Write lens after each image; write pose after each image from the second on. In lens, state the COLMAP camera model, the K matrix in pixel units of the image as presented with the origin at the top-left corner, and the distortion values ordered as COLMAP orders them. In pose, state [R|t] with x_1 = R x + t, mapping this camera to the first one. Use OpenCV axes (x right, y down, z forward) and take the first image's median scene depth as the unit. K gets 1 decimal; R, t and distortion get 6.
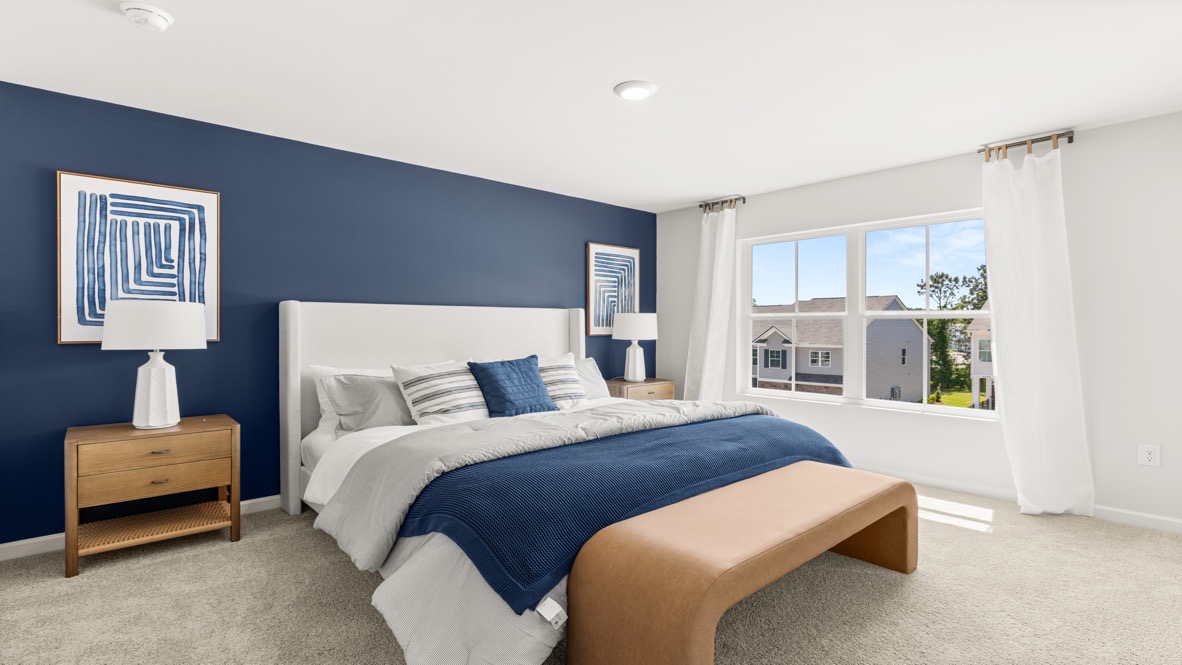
lens RADIAL K [[559.6, 0, 591.2], [0, 559.6, 329.1], [0, 0, 1]] dist [-0.000946, -0.000053]
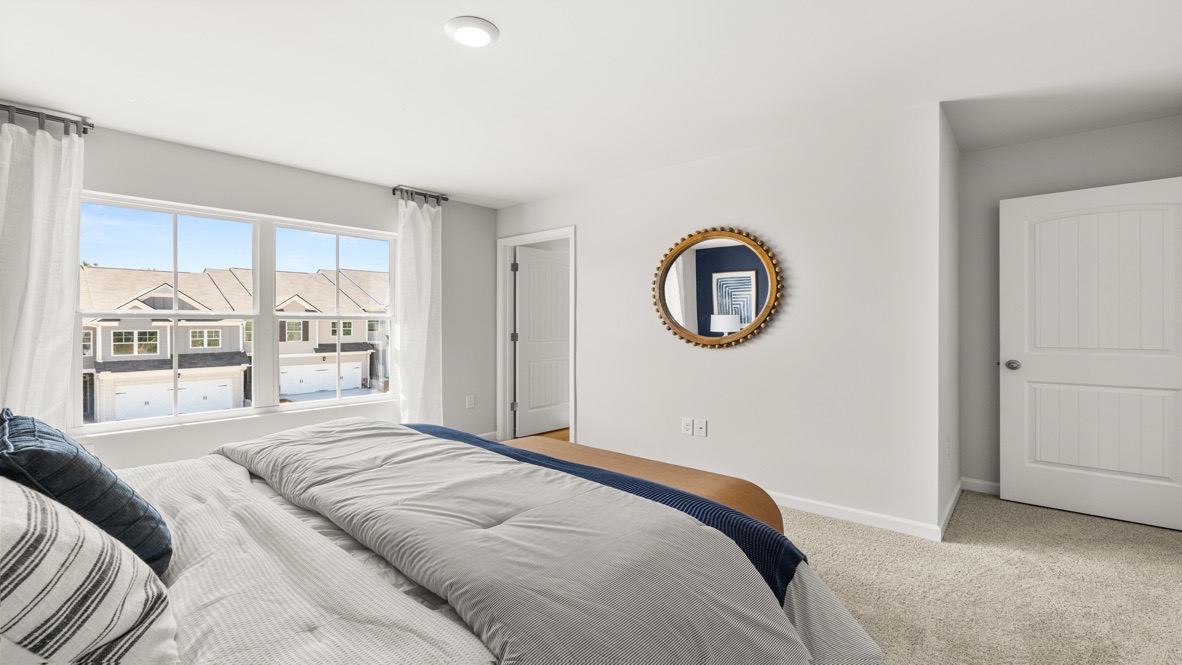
lens RADIAL K [[510.1, 0, 591.9], [0, 510.1, 323.7], [0, 0, 1]] dist [-0.002547, 0.001451]
pose [[-0.115070, 0.002778, 0.993354, -0.533281], [0.008920, 0.999959, -0.001763, -0.006128], [-0.993317, 0.008658, -0.115090, 0.735307]]
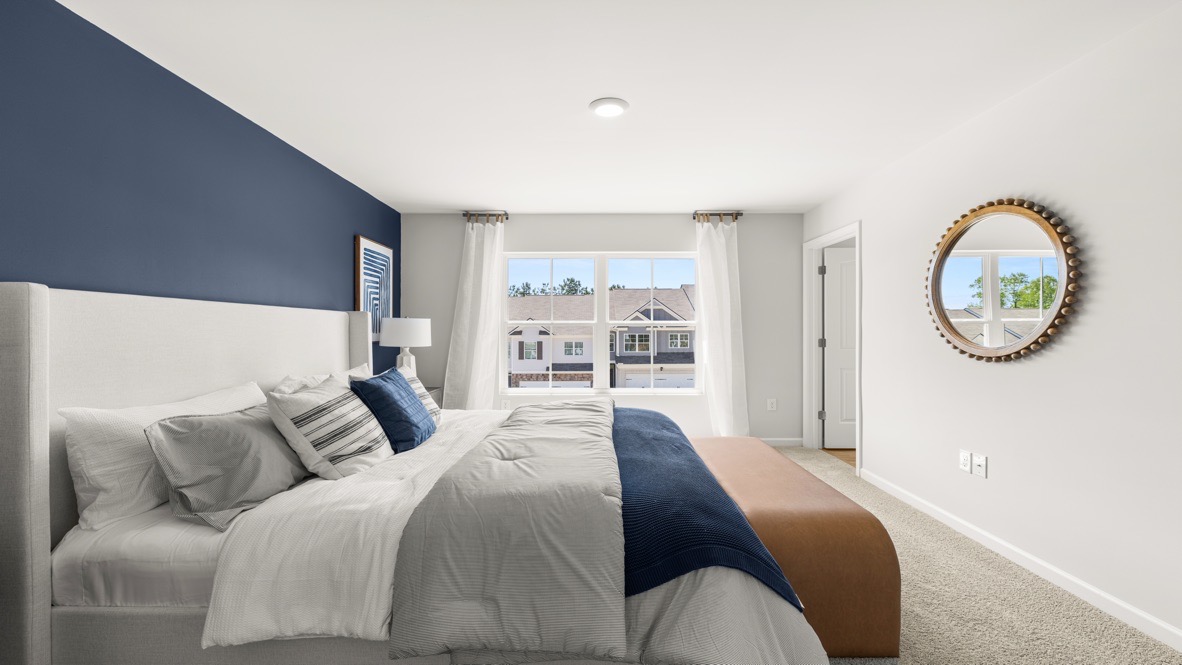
lens RADIAL K [[510.1, 0, 592.9], [0, 510.1, 325.5], [0, 0, 1]] dist [-0.002547, 0.001451]
pose [[0.670590, 0.007200, 0.741794, -0.519792], [0.005551, 0.999876, -0.014724, -0.003345], [-0.741808, 0.013991, 0.670467, 0.308849]]
